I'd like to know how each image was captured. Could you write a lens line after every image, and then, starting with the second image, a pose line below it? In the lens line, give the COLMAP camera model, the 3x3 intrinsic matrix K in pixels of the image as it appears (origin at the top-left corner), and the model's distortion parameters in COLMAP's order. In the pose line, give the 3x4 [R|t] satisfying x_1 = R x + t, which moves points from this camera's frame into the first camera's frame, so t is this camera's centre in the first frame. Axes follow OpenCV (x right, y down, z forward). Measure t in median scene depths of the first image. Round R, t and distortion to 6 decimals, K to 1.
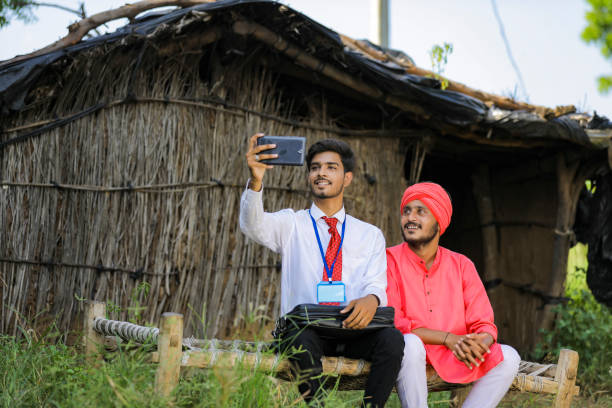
lens RADIAL K [[2232.5, 0, 308.8], [0, 2232.5, 203.4], [0, 0, 1]] dist [0.256695, 0.000000]
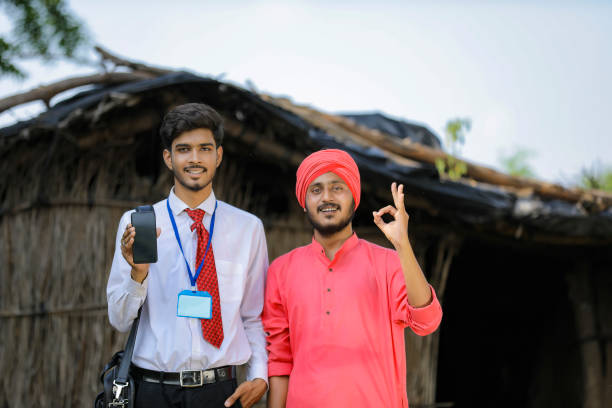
lens RADIAL K [[3587.0, 0, 307.4], [0, 3587.0, 204.6], [0, 0, 1]] dist [2.148347, 0.000000]
pose [[0.981291, -0.014212, -0.192008, 0.266856], [0.013545, 0.999897, -0.004782, -0.037728], [0.192056, 0.002092, 0.981382, -0.278621]]
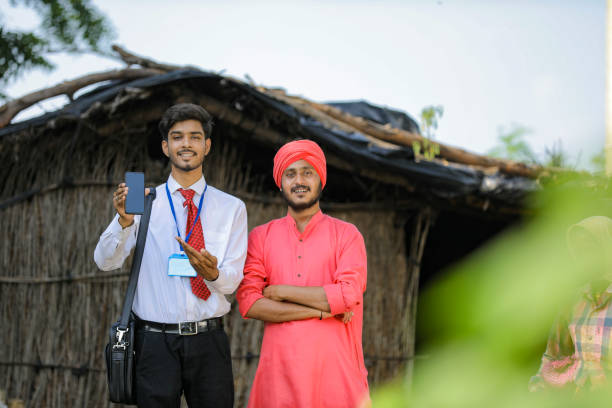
lens RADIAL K [[3587.0, 0, 302.9], [0, 3587.0, 208.5], [0, 0, 1]] dist [2.148347, 0.000000]
pose [[0.979137, -0.021858, -0.202020, 0.318736], [0.023042, 0.999728, 0.003514, -0.038722], [0.201888, -0.008096, 0.979375, -0.457189]]
